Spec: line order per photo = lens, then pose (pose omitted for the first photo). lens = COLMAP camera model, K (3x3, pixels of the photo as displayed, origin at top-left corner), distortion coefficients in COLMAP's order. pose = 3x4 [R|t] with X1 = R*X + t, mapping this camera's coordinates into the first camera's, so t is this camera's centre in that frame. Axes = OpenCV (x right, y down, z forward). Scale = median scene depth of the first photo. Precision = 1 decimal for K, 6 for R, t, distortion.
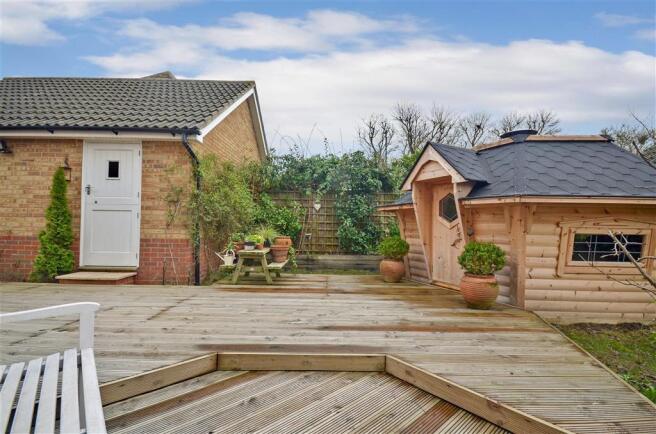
lens RADIAL K [[288.1, 0, 332.6], [0, 288.1, 217.8], [0, 0, 1]] dist [-0.000467, -0.005852]
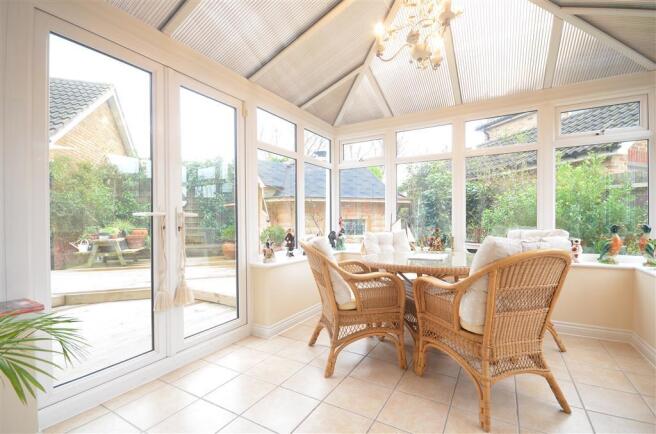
lens RADIAL K [[292.4, 0, 329.5], [0, 292.4, 219.5], [0, 0, 1]] dist [0.001428, 0.000127]
pose [[0.950471, -0.020549, 0.310133, 0.232813], [0.013894, 0.999624, 0.023651, 0.011644], [-0.310502, -0.018171, 0.950399, -0.466139]]
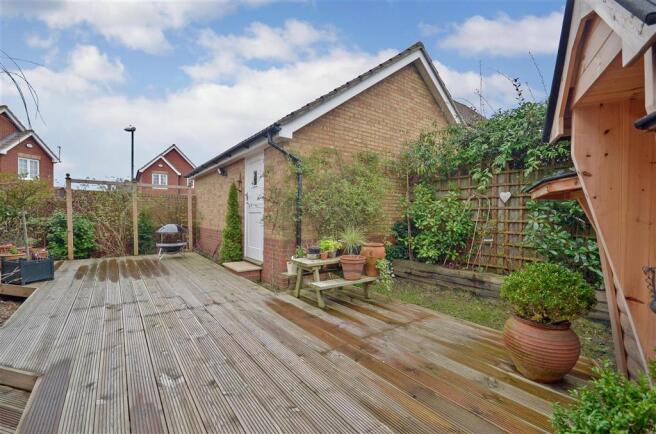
lens RADIAL K [[288.1, 0, 332.6], [0, 288.1, 217.8], [0, 0, 1]] dist [-0.000467, -0.005852]
pose [[0.572933, -0.005535, -0.819584, 0.392002], [0.021407, 0.999737, 0.008213, -0.007879], [0.819323, -0.022250, 0.572901, 0.564546]]
